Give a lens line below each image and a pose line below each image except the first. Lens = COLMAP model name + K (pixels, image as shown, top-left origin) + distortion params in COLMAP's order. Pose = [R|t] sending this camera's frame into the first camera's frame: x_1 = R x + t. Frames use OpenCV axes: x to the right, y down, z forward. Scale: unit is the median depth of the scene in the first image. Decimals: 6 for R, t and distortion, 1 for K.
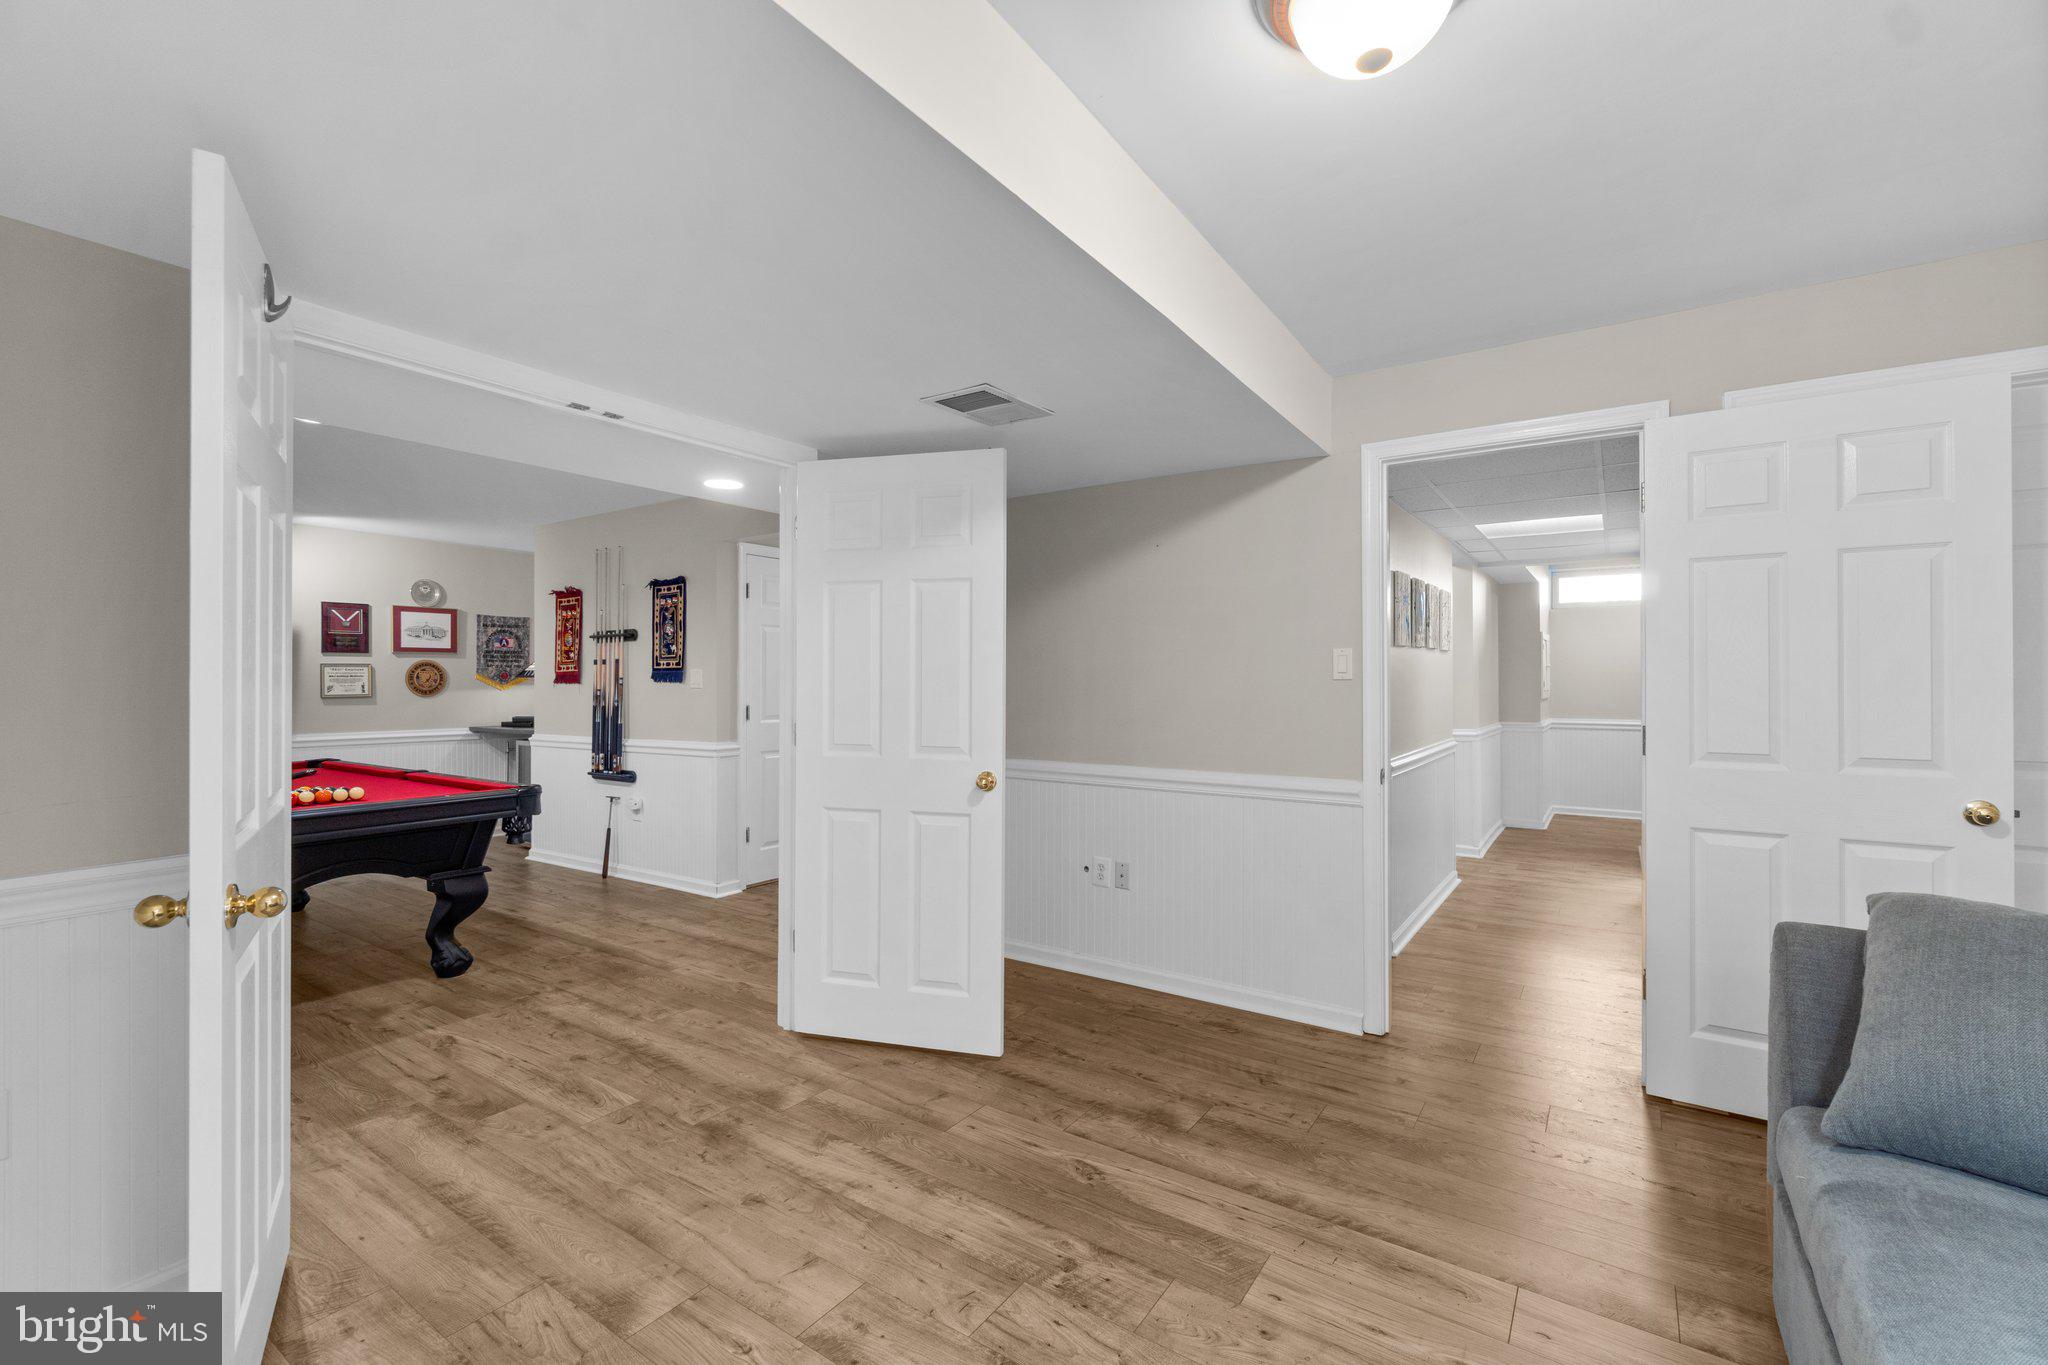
lens RADIAL K [[878.2, 0, 1017.2], [0, 878.2, 673.5], [0, 0, 1]] dist [-0.012584, 0.005277]
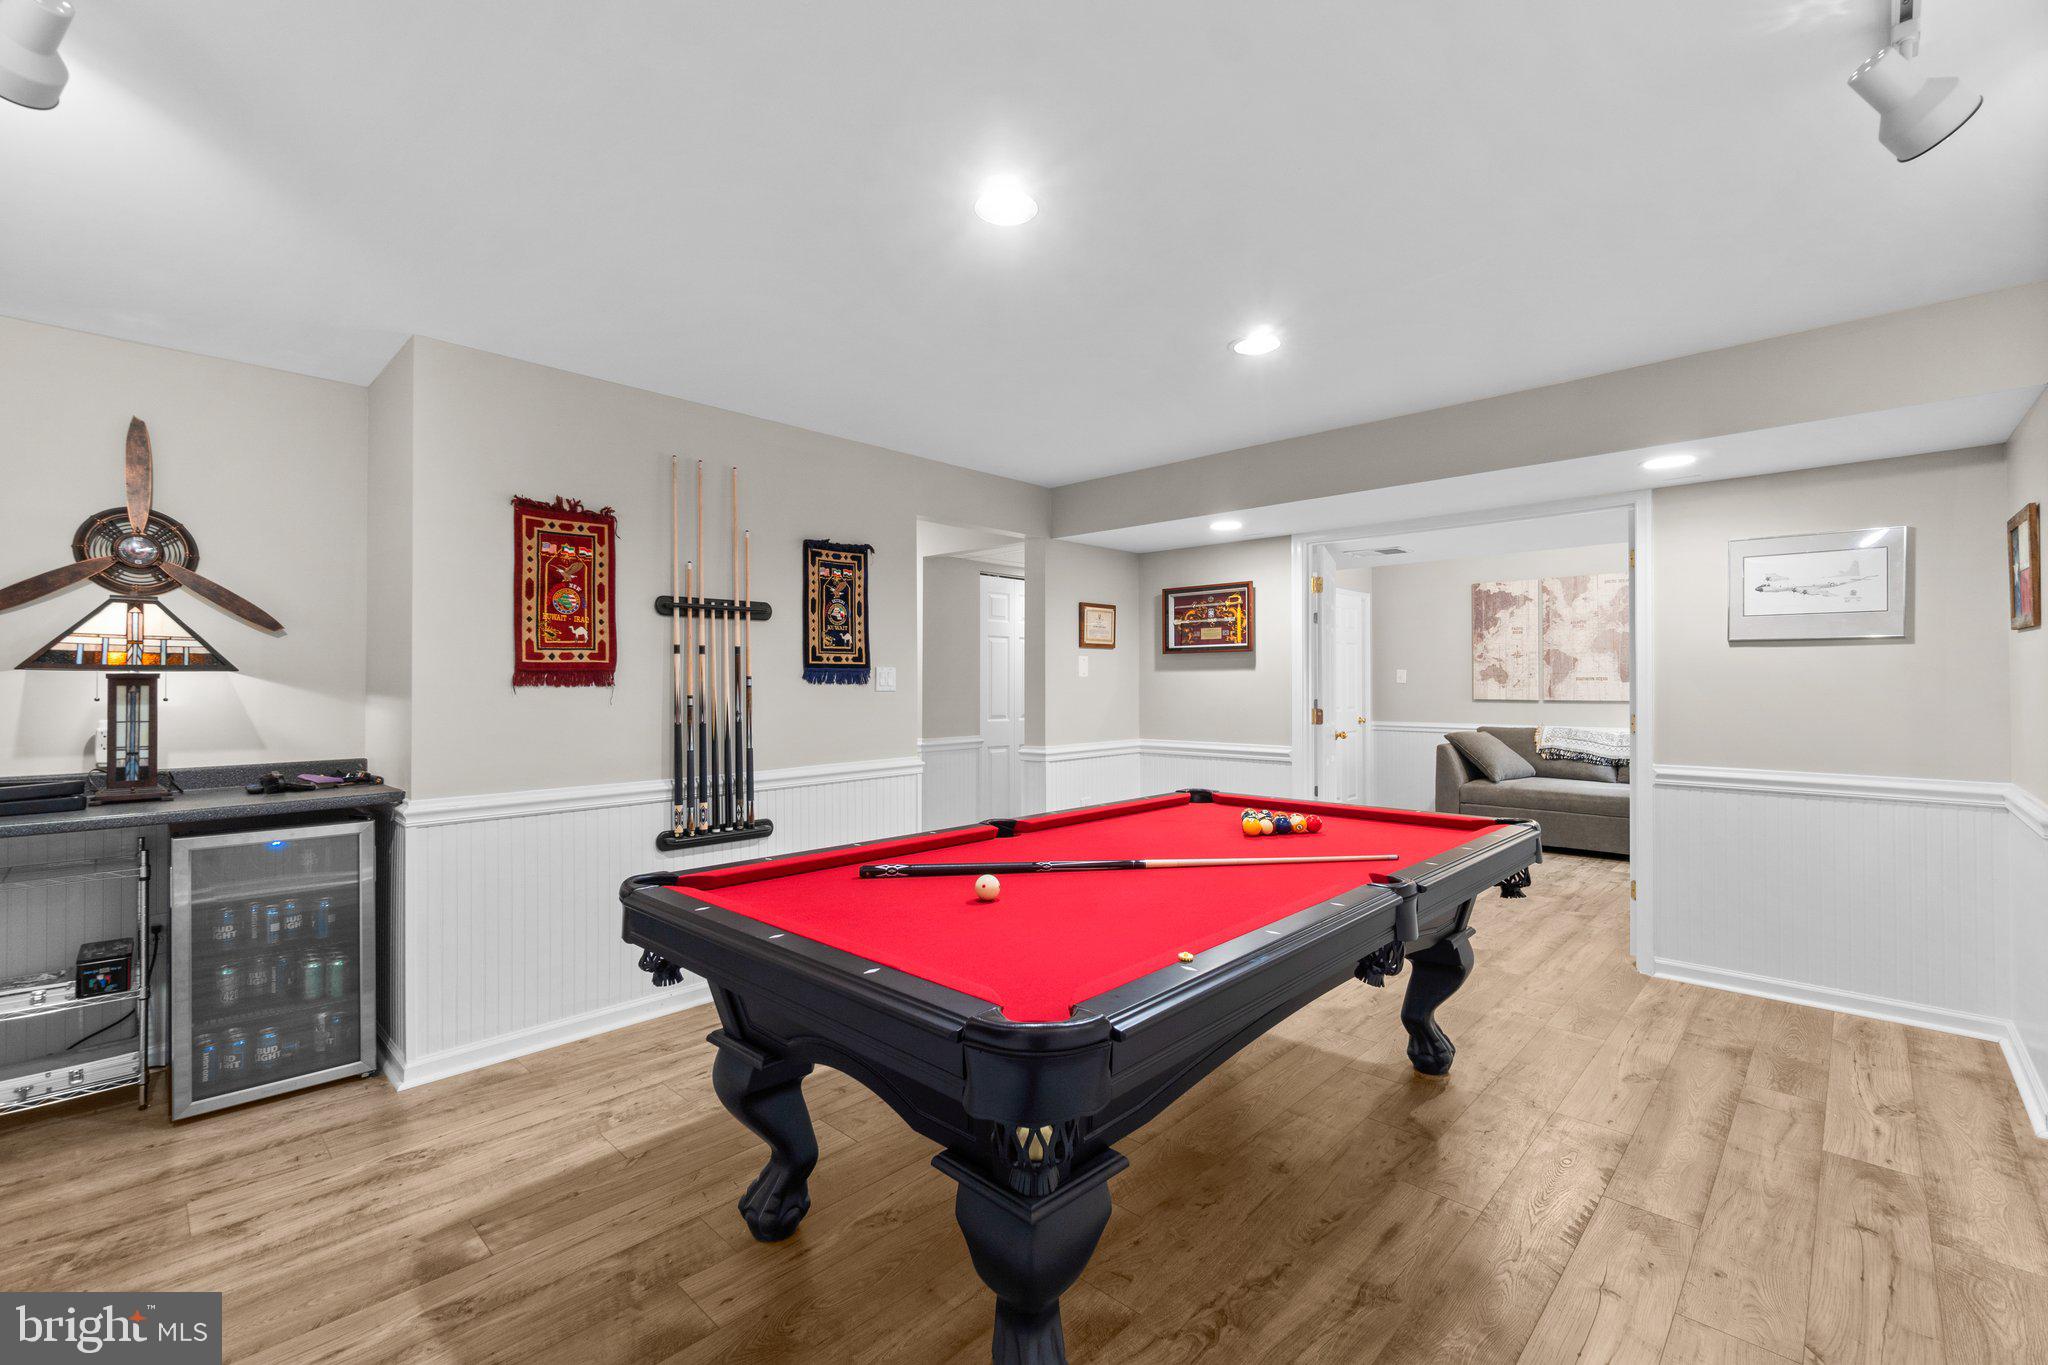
lens RADIAL K [[878.2, 0, 1017.2], [0, 878.2, 673.5], [0, 0, 1]] dist [-0.012584, 0.005277]
pose [[0.170686, 0.017230, 0.985175, -1.109013], [-0.003434, 0.999851, -0.016892, 0.013539], [-0.985319, -0.000500, 0.170720, 0.738496]]
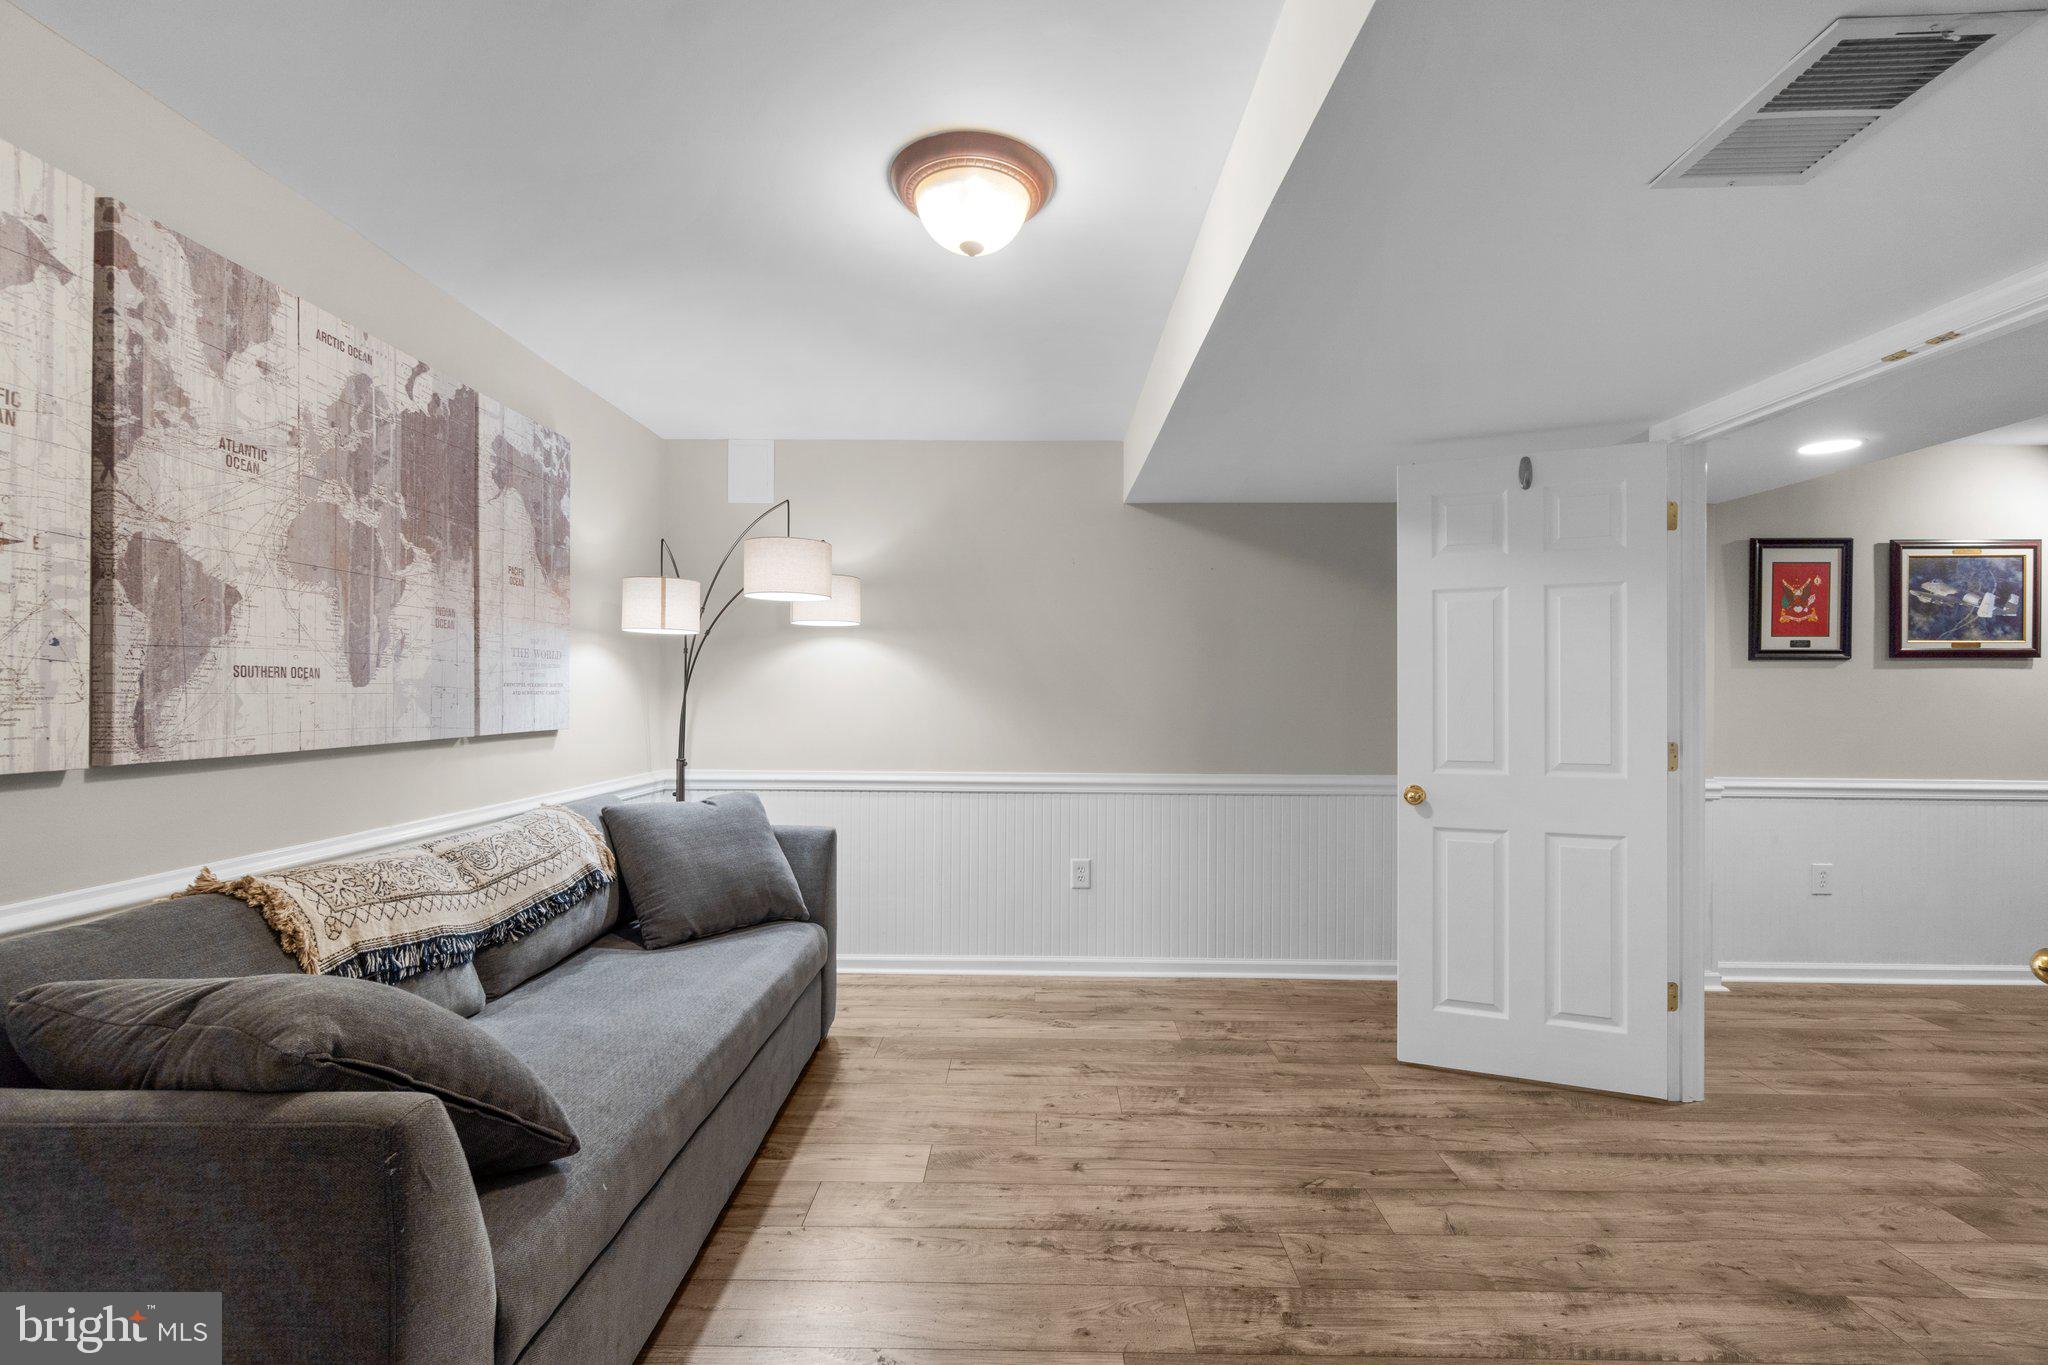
lens RADIAL K [[878.2, 0, 1017.2], [0, 878.2, 673.5], [0, 0, 1]] dist [-0.012584, 0.005277]
pose [[-0.832316, -0.014856, -0.554102, 0.289605], [-0.002548, 0.999733, -0.022976, 0.004193], [0.554295, -0.017711, -0.832132, 0.568964]]
